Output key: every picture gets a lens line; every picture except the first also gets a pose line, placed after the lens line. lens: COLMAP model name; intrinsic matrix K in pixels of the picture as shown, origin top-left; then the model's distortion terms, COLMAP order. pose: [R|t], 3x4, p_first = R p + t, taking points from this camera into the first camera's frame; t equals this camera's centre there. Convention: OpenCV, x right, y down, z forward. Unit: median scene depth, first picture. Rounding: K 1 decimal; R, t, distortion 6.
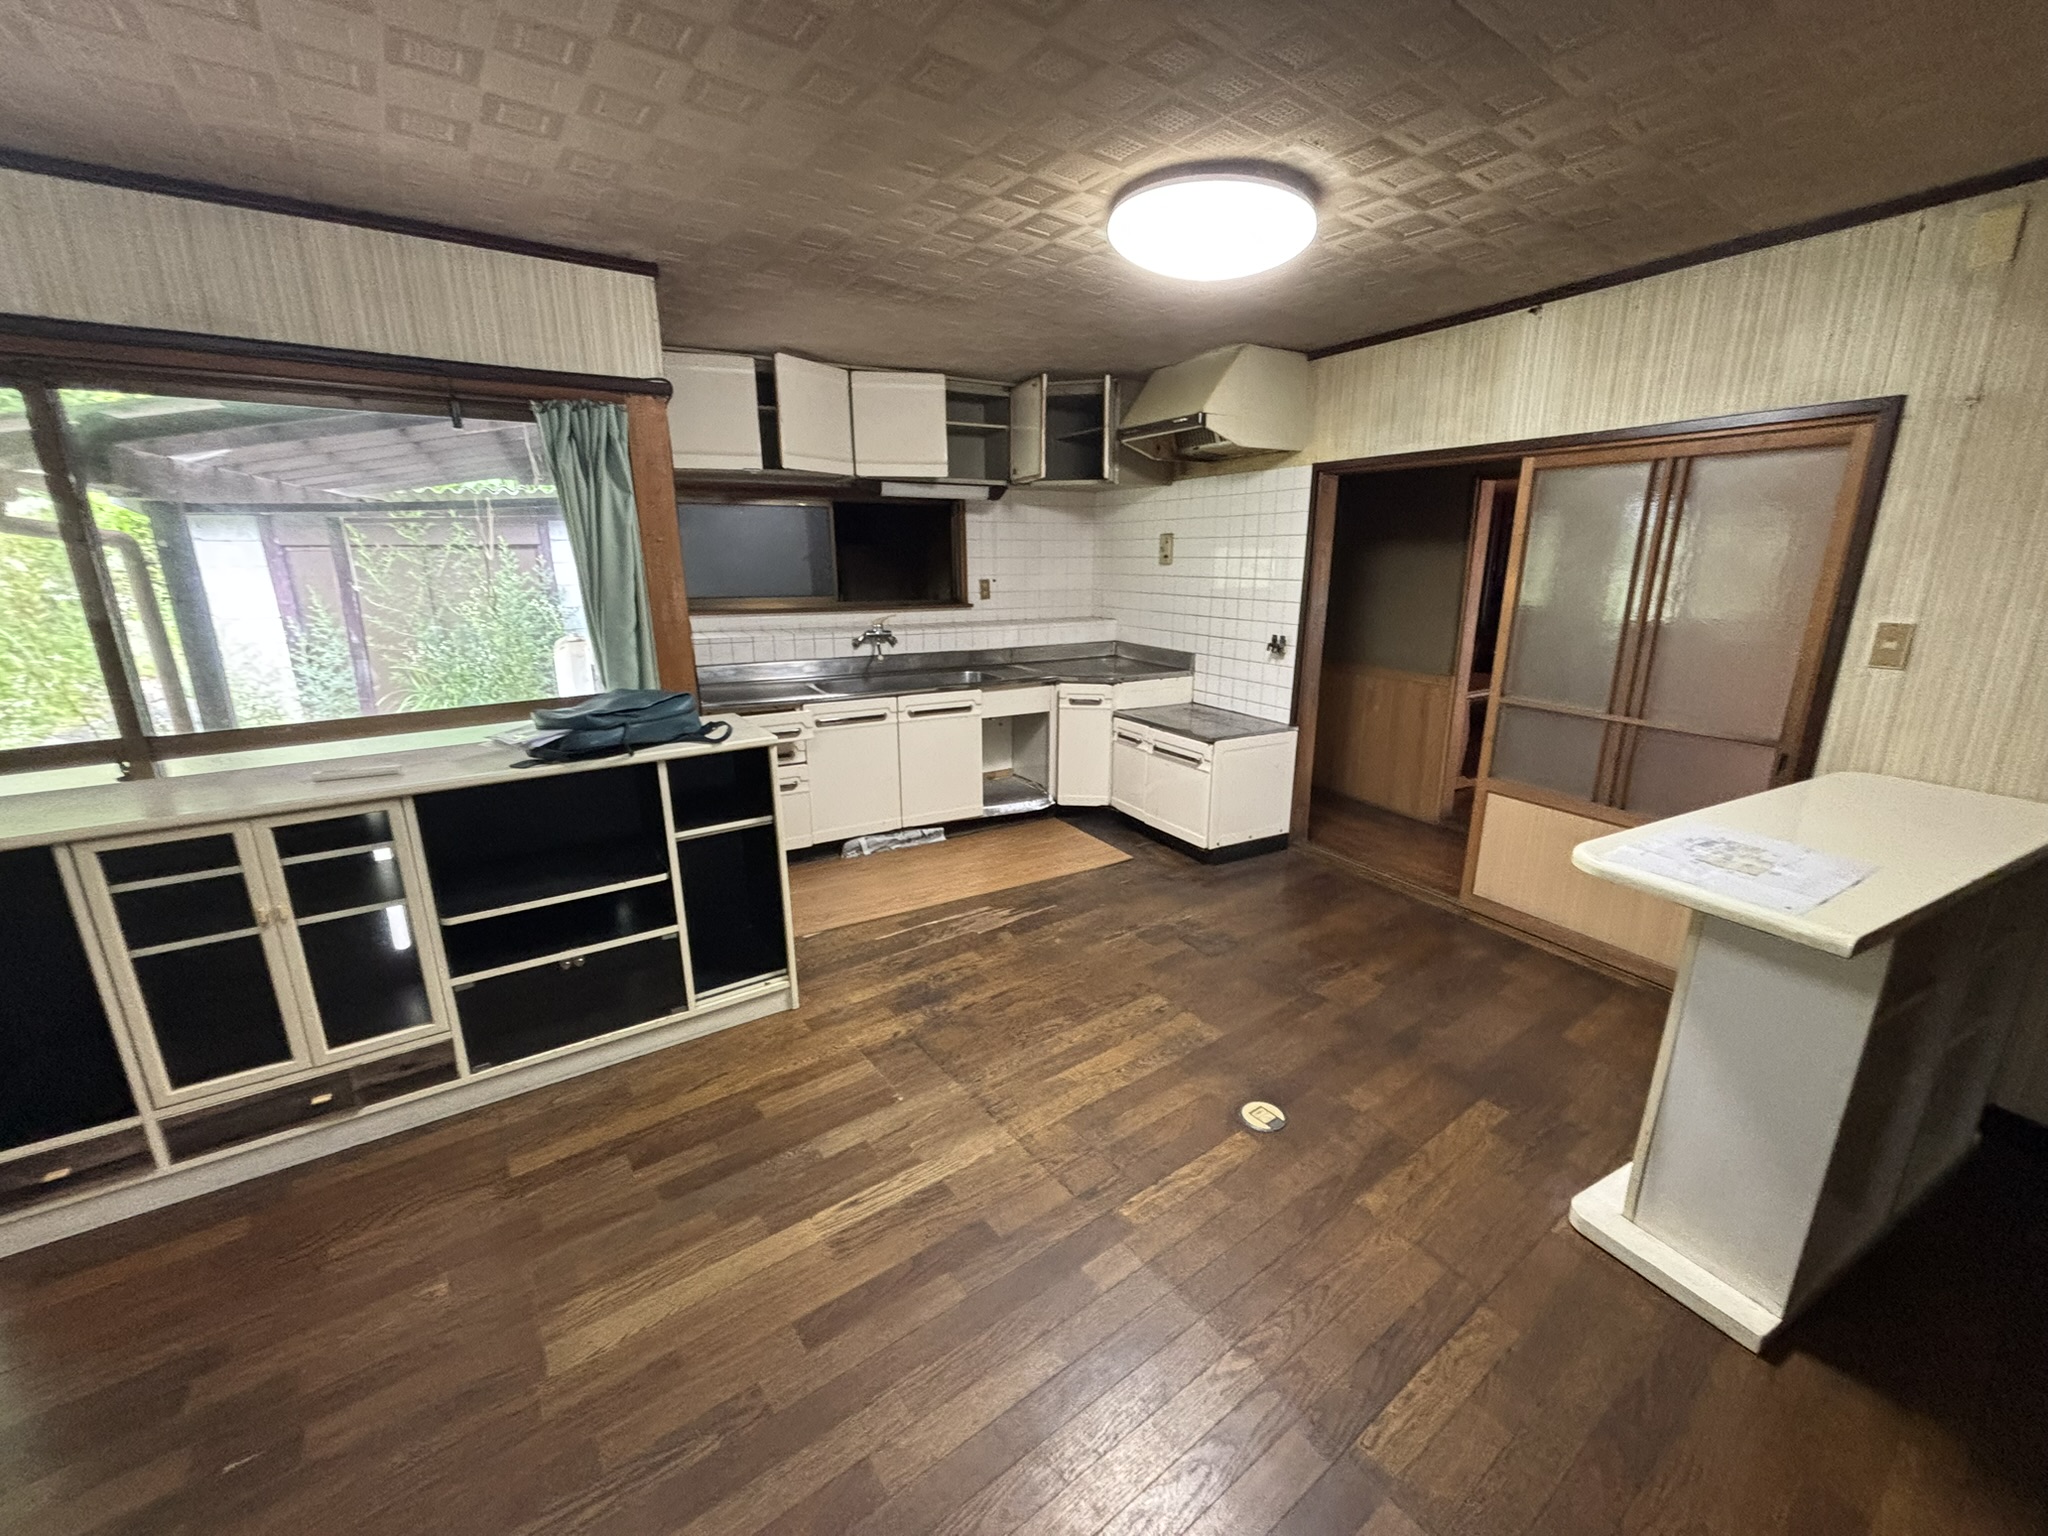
lens RADIAL K [[816.3, 0, 1031.3], [0, 816.3, 769.8], [0, 0, 1]] dist [0.001826, 0.000562]
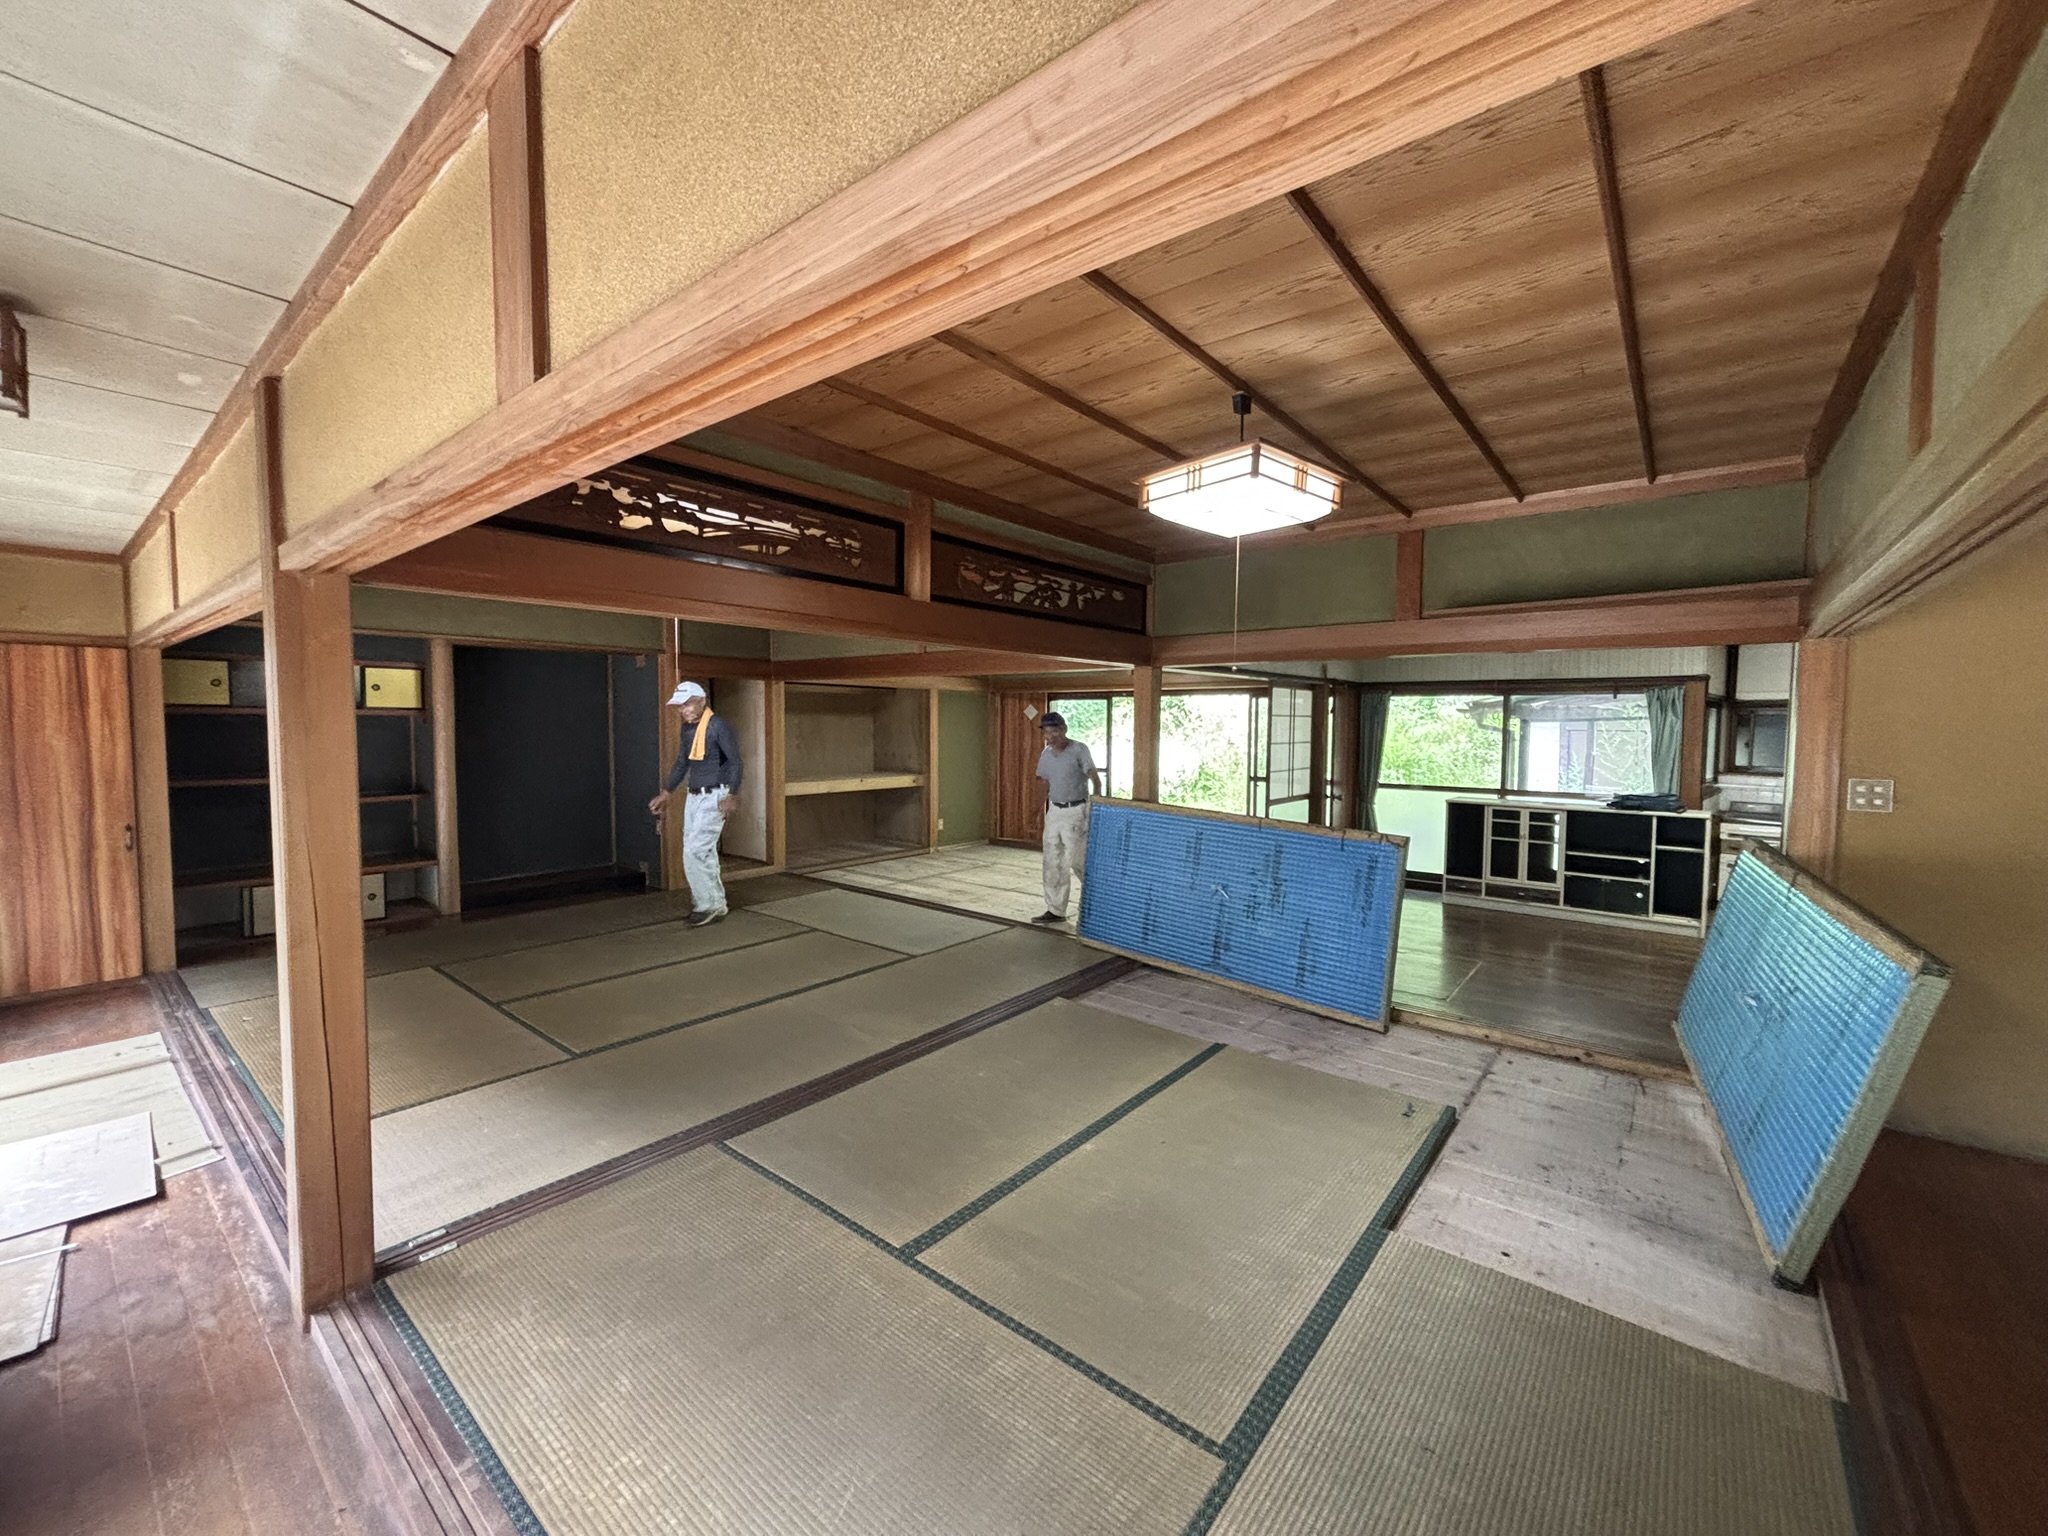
lens RADIAL K [[816.3, 0, 1031.3], [0, 816.3, 769.8], [0, 0, 1]] dist [0.001826, 0.000562]
pose [[0.248496, 0.061940, -0.966650, 1.760391], [-0.256036, 0.966660, -0.003878, 0.408588], [0.934182, 0.248461, 0.256070, -1.782671]]
